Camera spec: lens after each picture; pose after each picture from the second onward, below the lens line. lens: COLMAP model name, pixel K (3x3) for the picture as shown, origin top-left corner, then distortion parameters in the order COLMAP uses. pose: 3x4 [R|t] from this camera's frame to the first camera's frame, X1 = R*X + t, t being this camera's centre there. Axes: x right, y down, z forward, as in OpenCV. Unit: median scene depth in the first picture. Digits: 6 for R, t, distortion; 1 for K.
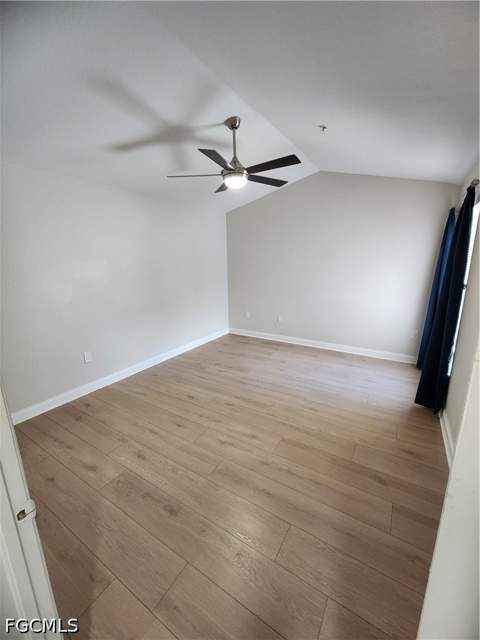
lens RADIAL K [[264.3, 0, 240.4], [0, 264.3, 321.3], [0, 0, 1]] dist [-0.000367, 0.000481]
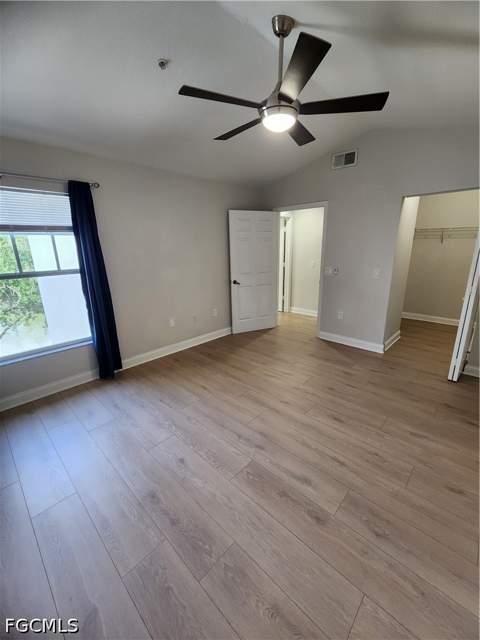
lens RADIAL K [[264.3, 0, 240.3], [0, 264.3, 319.7], [0, 0, 1]] dist [-0.000367, 0.000481]
pose [[-0.978549, -0.029300, 0.203921, -0.066232], [0.071803, 0.879263, 0.470893, -0.370183], [-0.193097, 0.475434, -0.858298, 1.694139]]
